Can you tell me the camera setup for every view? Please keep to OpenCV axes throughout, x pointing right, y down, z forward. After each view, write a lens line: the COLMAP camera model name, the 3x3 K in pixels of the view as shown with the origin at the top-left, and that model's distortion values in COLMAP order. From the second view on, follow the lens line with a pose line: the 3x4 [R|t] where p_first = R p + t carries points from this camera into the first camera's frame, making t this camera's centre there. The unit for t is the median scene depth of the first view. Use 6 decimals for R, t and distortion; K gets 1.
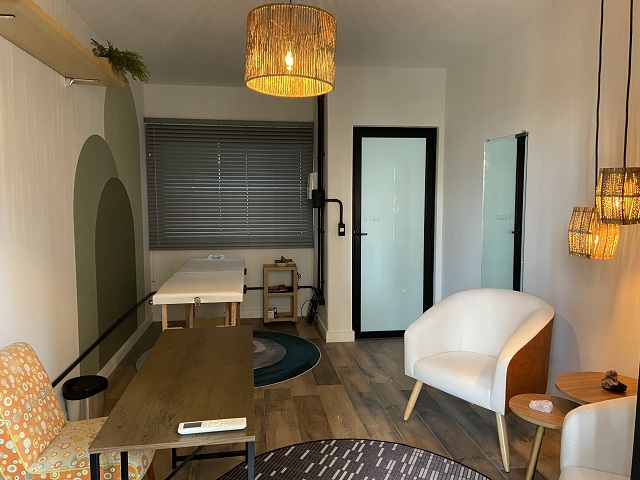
lens RADIAL K [[483.7, 0, 316.3], [0, 483.7, 237.8], [0, 0, 1]] dist [0.099554, -0.105473]
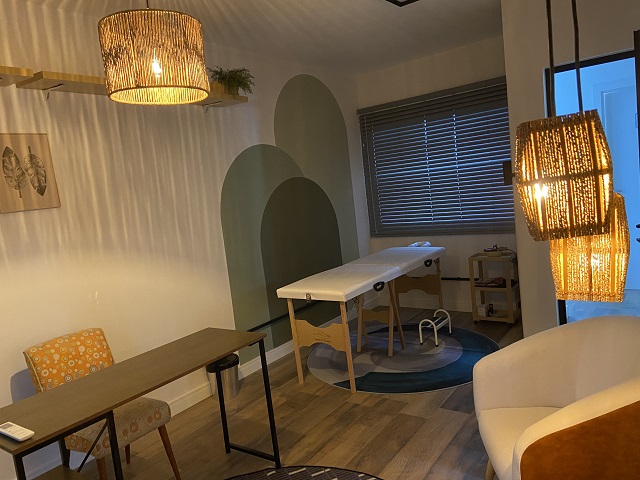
lens RADIAL K [[483.7, 0, 318.5], [0, 483.7, 242.2], [0, 0, 1]] dist [0.099554, -0.105473]
pose [[0.718994, -0.002938, -0.695010, 0.468907], [0.051754, 0.997441, 0.049323, -0.034069], [0.693087, -0.071433, 0.717306, 0.293039]]
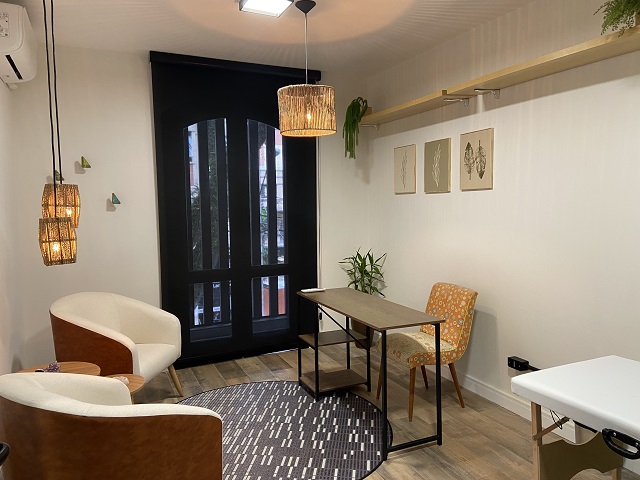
lens RADIAL K [[483.7, 0, 316.1], [0, 483.7, 238.7], [0, 0, 1]] dist [0.099554, -0.105473]
pose [[-0.958338, 0.039097, -0.282947, 0.210507], [-0.006537, 0.987327, 0.158565, -0.128570], [0.285561, 0.153809, -0.945938, 1.440997]]
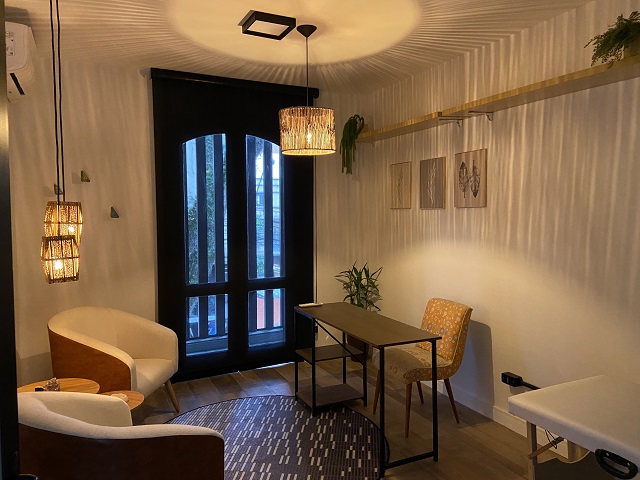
lens RADIAL K [[483.7, 0, 320.0], [0, 483.7, 234.8], [0, 0, 1]] dist [0.099554, -0.105473]
pose [[-0.951434, 0.024601, -0.306867, 0.226553], [-0.017746, 0.990761, 0.134450, -0.147653], [0.307340, 0.133366, -0.942208, 1.449327]]
